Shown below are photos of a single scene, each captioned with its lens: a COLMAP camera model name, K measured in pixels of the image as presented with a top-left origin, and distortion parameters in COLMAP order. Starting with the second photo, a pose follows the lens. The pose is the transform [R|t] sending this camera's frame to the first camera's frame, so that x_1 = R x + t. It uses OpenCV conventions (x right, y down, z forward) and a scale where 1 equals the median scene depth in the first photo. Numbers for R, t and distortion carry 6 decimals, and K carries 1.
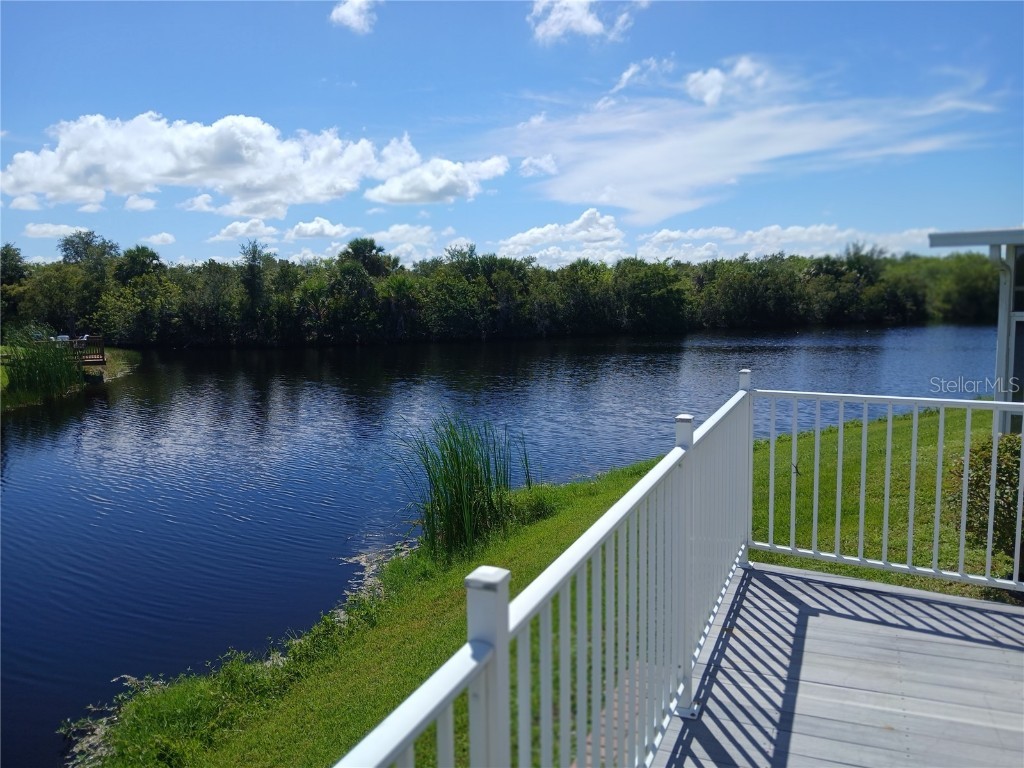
lens RADIAL K [[802.5, 0, 512.0], [0, 802.5, 384.0], [0, 0, 1]] dist [0.082239, -0.157871]
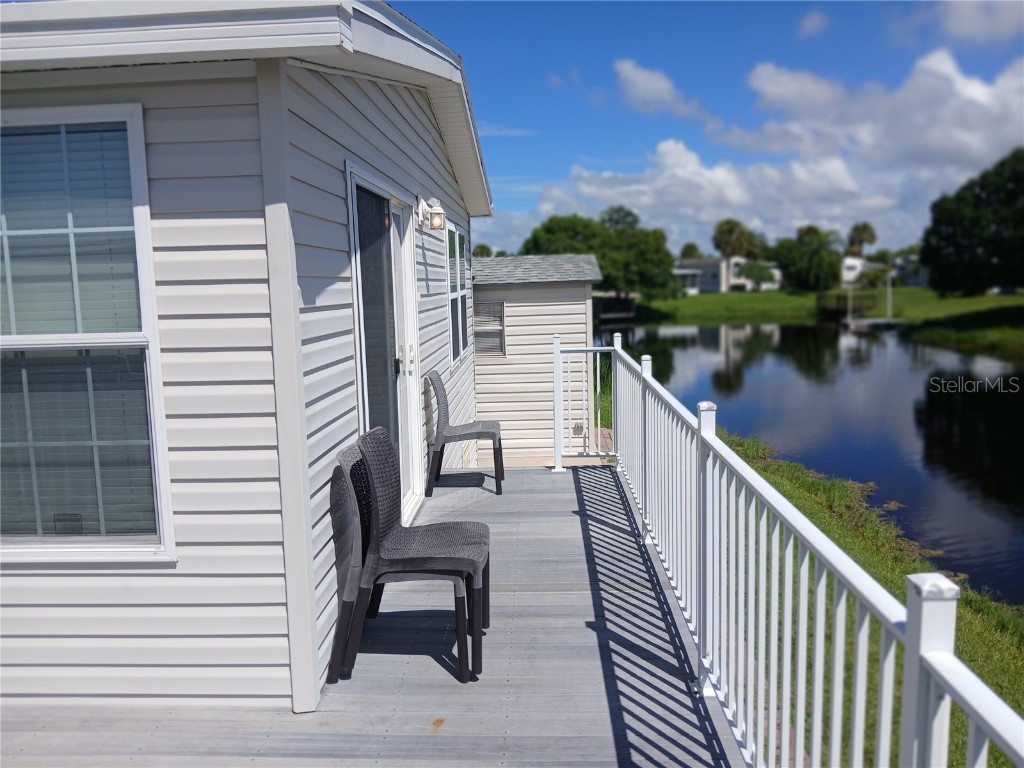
lens RADIAL K [[792.8, 0, 498.5], [0, 792.8, 385.2], [0, 0, 1]] dist [0.078439, -0.143331]
pose [[-0.940567, 0.093507, -0.326480, 0.485254], [0.012694, 0.970356, 0.241347, -0.142308], [0.339370, 0.222859, -0.913872, 1.128848]]
